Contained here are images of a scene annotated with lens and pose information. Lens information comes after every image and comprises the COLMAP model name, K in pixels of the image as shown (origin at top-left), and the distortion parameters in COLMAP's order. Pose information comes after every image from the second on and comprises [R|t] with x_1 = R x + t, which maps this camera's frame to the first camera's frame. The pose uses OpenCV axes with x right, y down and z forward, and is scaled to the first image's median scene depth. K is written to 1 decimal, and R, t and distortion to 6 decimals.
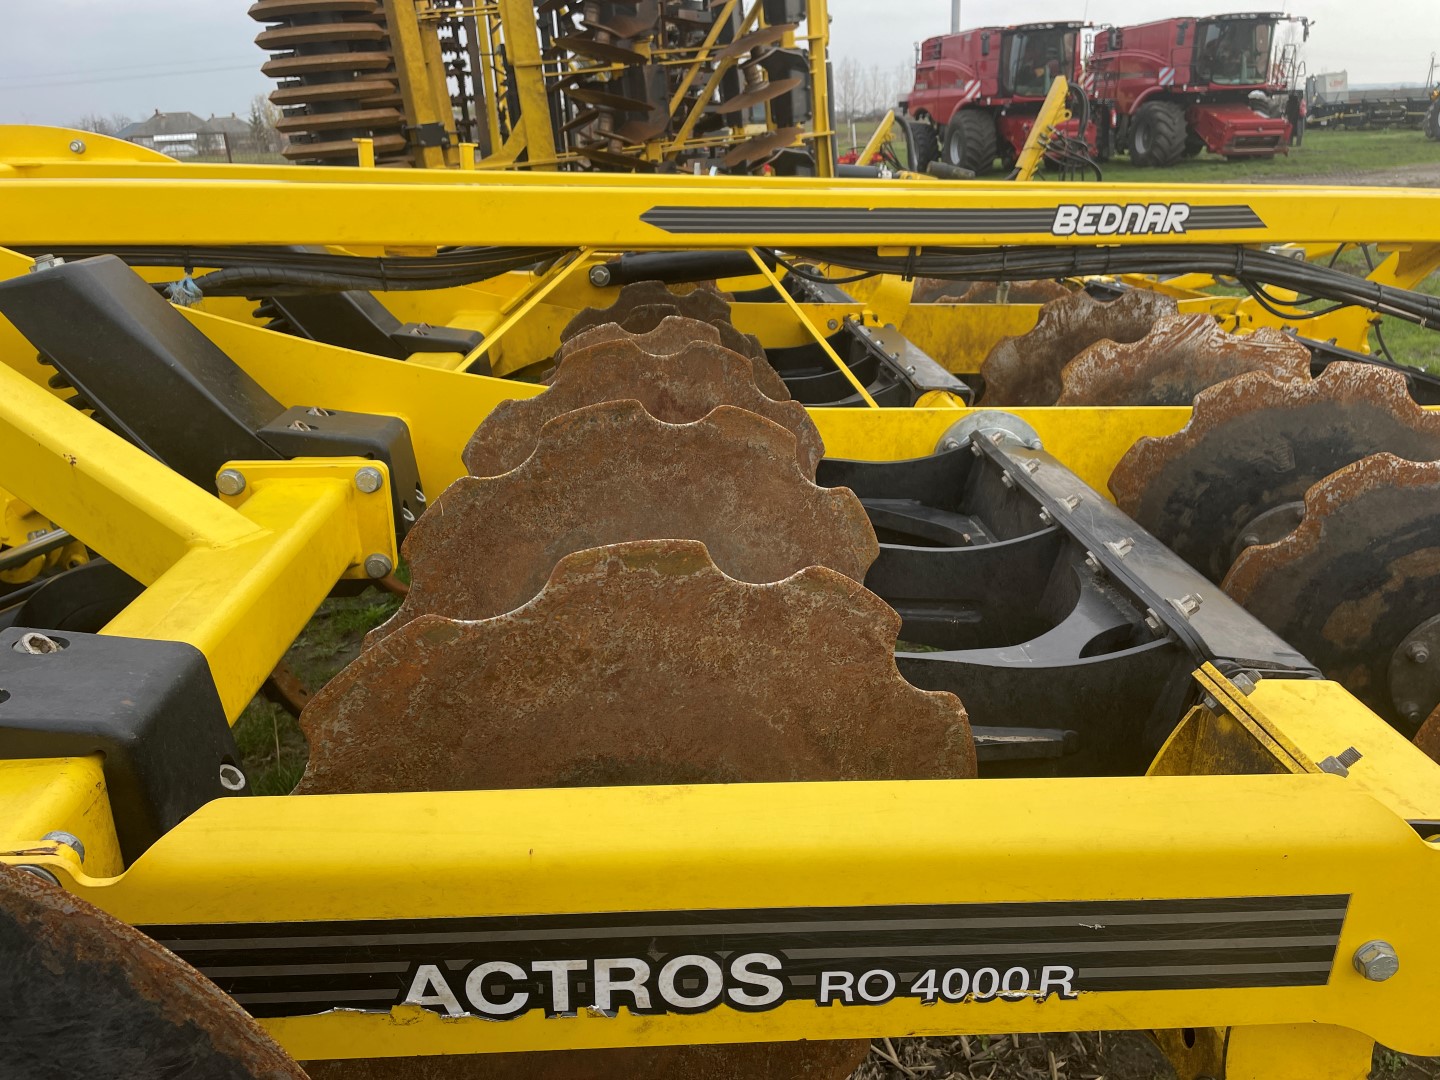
lens RADIAL K [[1081.6, 0, 738.6], [0, 1081.6, 528.6], [0, 0, 1]] dist [0.091631, -0.119791]
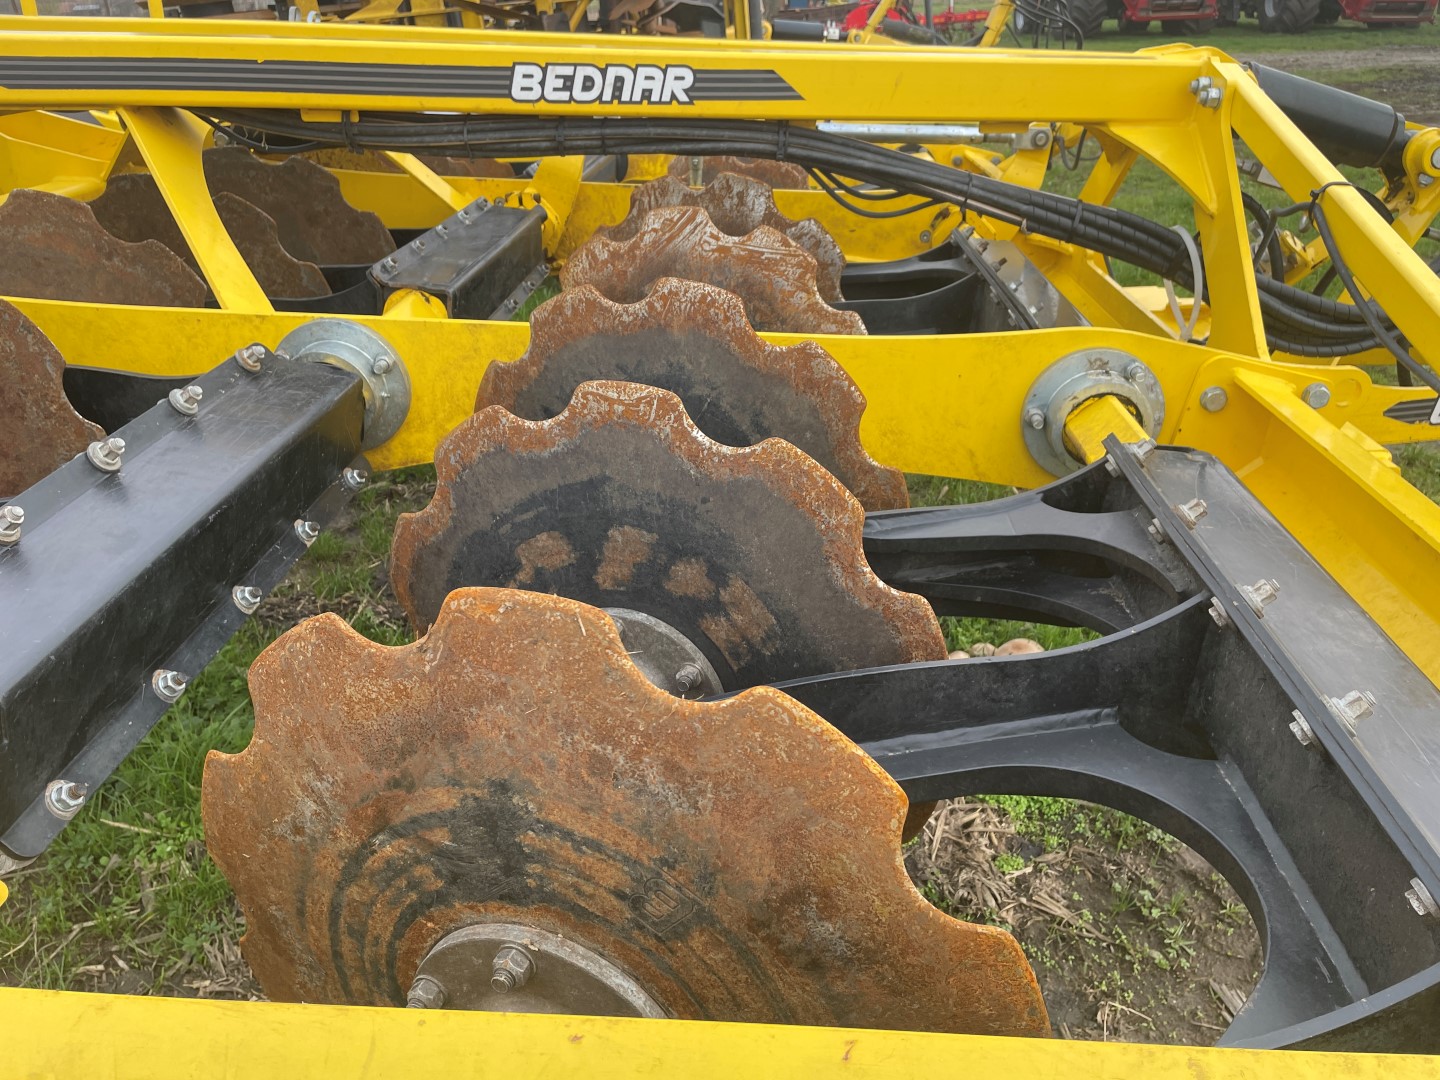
lens RADIAL K [[1088.3, 0, 707.0], [0, 1088.3, 528.9], [0, 0, 1]] dist [0.093639, -0.124983]
pose [[0.993000, 0.058049, -0.102867, 0.528292], [-0.046663, 0.992854, 0.109831, -0.047954], [0.108507, -0.104262, 0.988613, 0.166504]]
